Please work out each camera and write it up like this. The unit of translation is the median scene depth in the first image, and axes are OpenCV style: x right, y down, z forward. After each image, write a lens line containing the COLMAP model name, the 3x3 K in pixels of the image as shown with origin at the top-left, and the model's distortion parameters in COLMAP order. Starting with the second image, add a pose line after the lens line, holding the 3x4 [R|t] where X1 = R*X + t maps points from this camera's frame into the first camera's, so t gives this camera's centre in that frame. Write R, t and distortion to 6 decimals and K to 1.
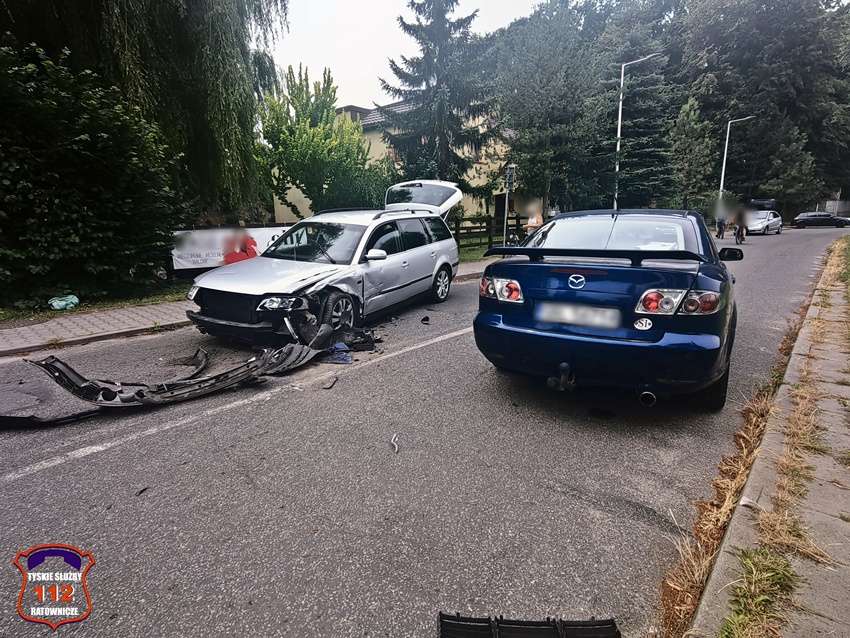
lens RADIAL K [[489.2, 0, 425.0], [0, 489.2, 319.0], [0, 0, 1]] dist [0.000221, 0.002285]
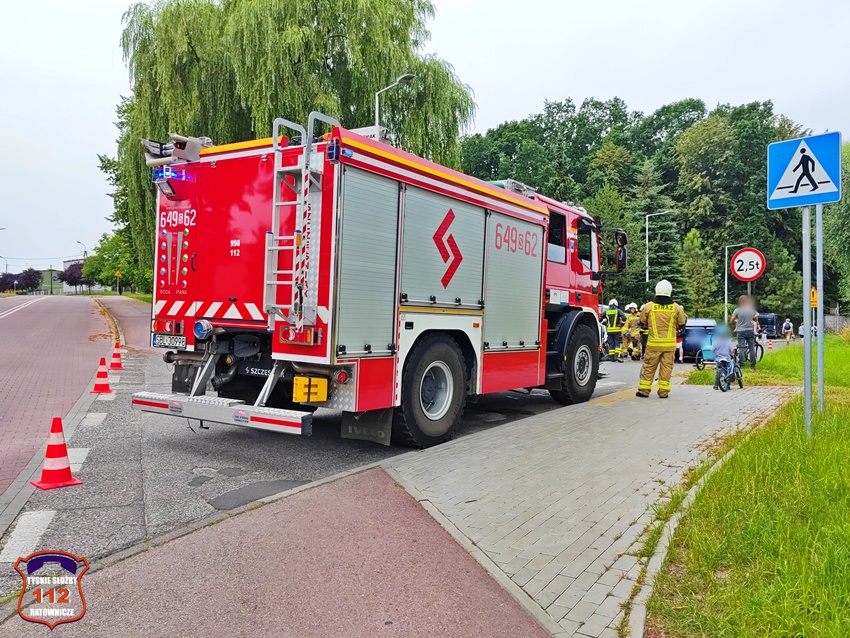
lens RADIAL K [[683.4, 0, 425.0], [0, 683.4, 319.0], [0, 0, 1]] dist [-0.005057, -0.003106]
pose [[0.993730, 0.017593, 0.110410, -1.324456], [0.006656, 0.976481, -0.215502, 0.530537], [-0.111605, 0.214885, 0.970242, -2.276791]]
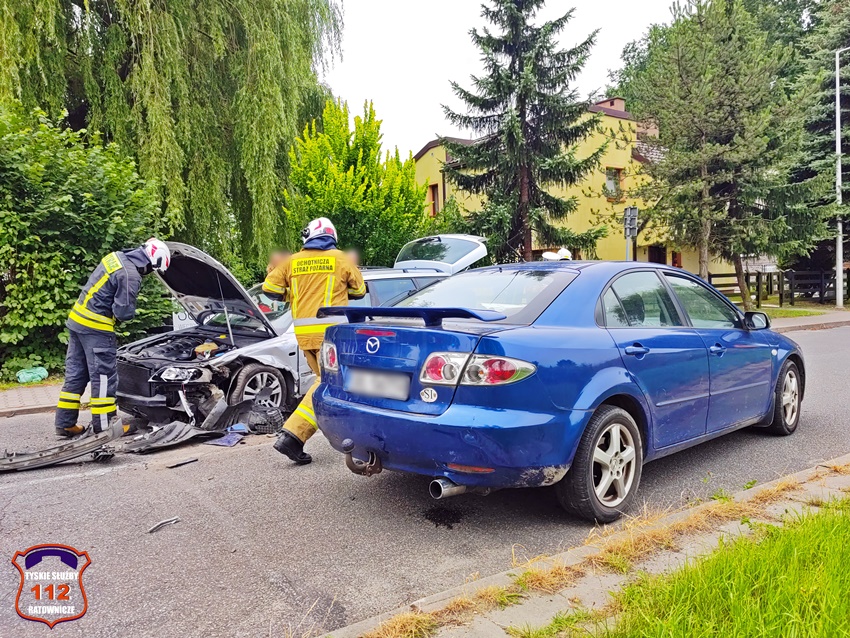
lens RADIAL K [[707.6, 0, 425.0], [0, 707.6, 319.0], [0, 0, 1]] dist [0.012528, -0.011981]
pose [[0.962095, 0.000603, -0.272713, 0.294940], [-0.041613, 0.988612, -0.144621, 0.021651], [0.269520, 0.150488, 0.951164, -0.061025]]
